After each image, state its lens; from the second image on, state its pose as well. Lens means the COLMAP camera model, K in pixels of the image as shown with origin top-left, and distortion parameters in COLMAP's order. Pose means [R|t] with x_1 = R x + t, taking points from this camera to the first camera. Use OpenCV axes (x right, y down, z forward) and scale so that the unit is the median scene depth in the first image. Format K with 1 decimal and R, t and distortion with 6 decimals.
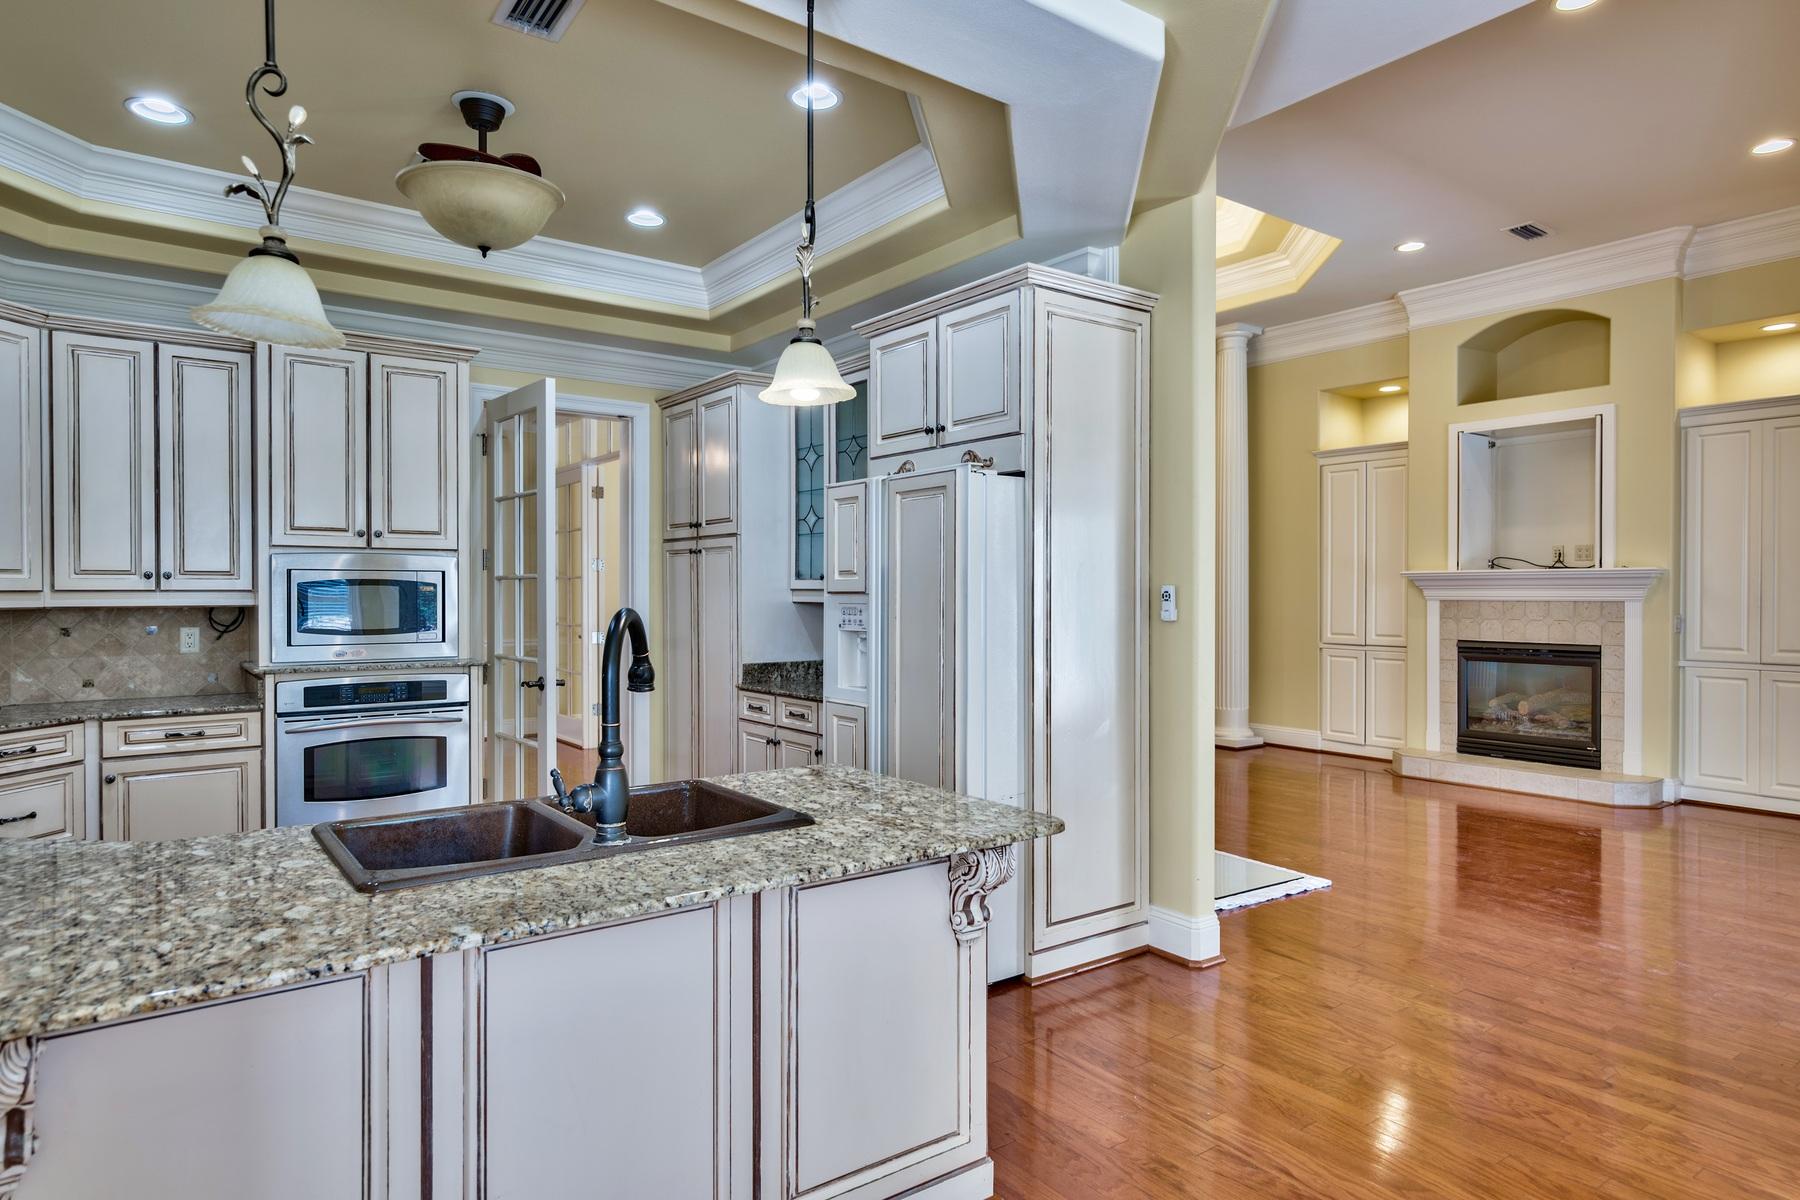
lens RADIAL K [[1043.2, 0, 885.5], [0, 1043.2, 598.2], [0, 0, 1]] dist [0.006706, 0.002034]
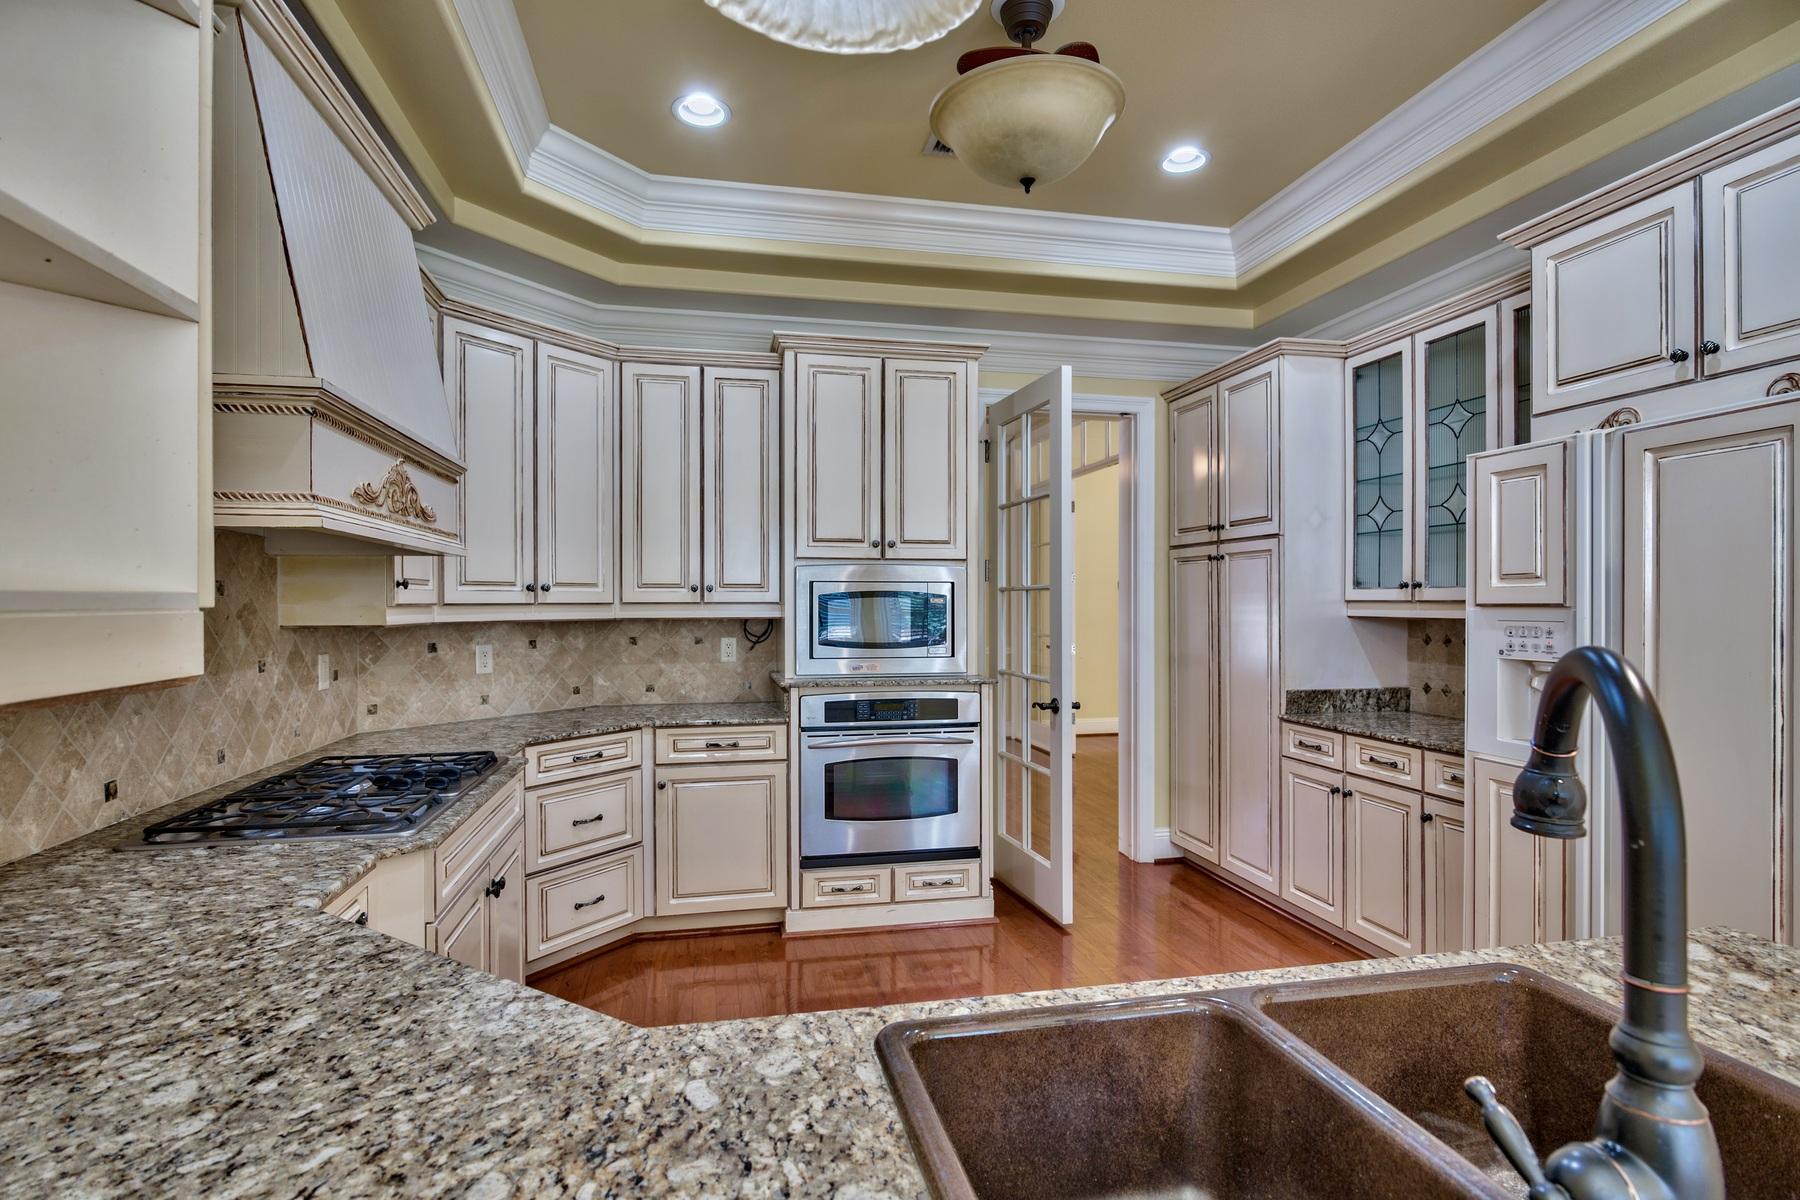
lens RADIAL K [[901.4, 0, 900.0], [0, 901.4, 600.0], [0, 0, 1]] dist [-0.001538, -0.000318]
pose [[0.917280, -0.001843, -0.398240, -0.154670], [-0.002081, 0.999953, -0.009420, -0.002129], [0.398238, 0.009470, 0.917233, 0.252084]]
